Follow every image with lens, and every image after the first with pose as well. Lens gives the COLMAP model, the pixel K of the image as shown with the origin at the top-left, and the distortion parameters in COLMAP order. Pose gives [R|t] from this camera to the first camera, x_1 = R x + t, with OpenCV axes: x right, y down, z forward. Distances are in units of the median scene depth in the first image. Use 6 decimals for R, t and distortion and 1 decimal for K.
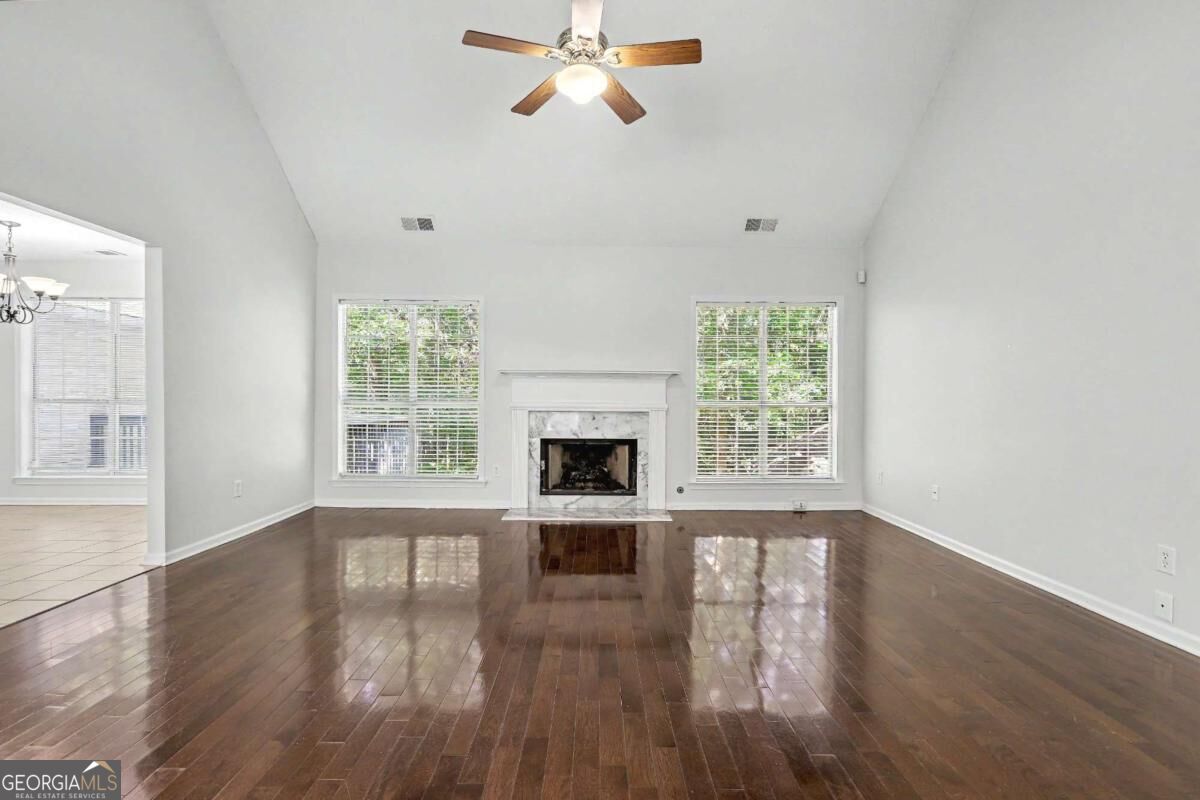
lens RADIAL K [[540.3, 0, 600.0], [0, 540.3, 400.0], [0, 0, 1]] dist [-0.001759, 0.000244]
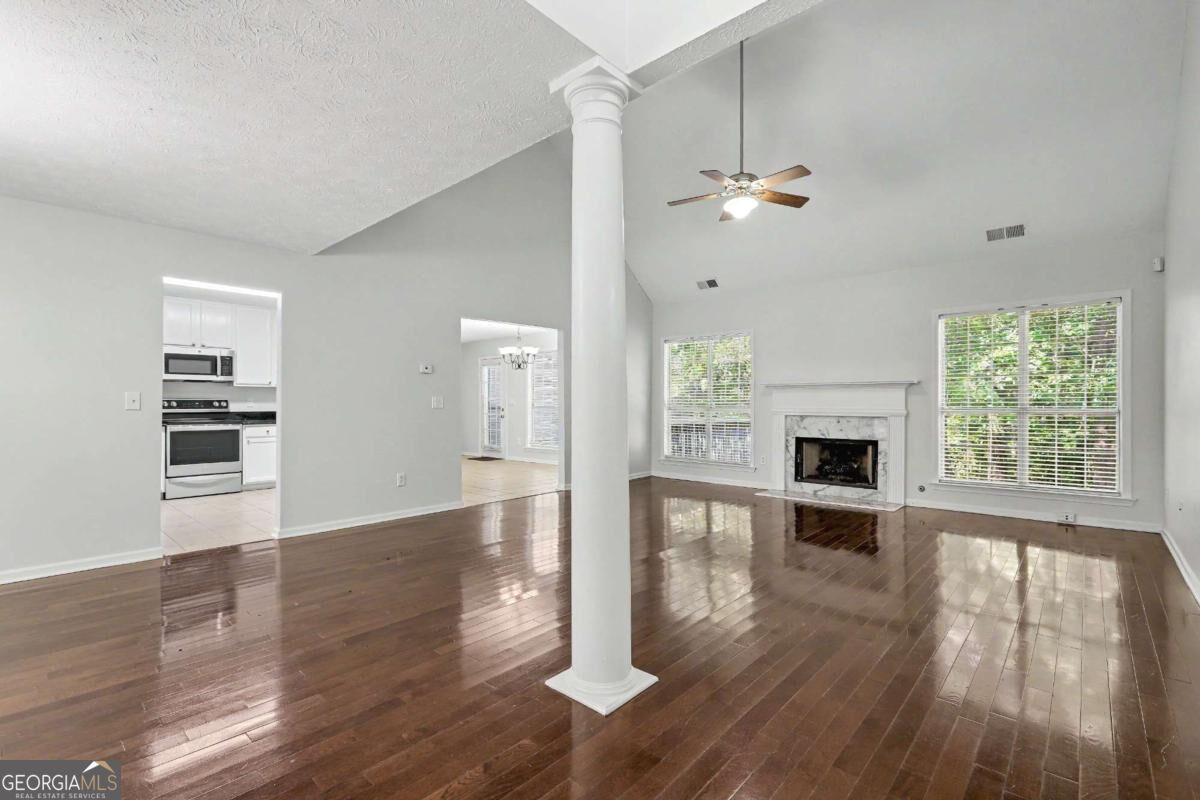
lens RADIAL K [[544.8, 0, 600.0], [0, 544.8, 400.0], [0, 0, 1]] dist [-0.002057, 0.000583]
pose [[0.742116, -0.009822, -0.670200, 0.407258], [0.000733, 0.999904, -0.013842, 0.002045], [0.670272, 0.009781, 0.742051, -0.257098]]
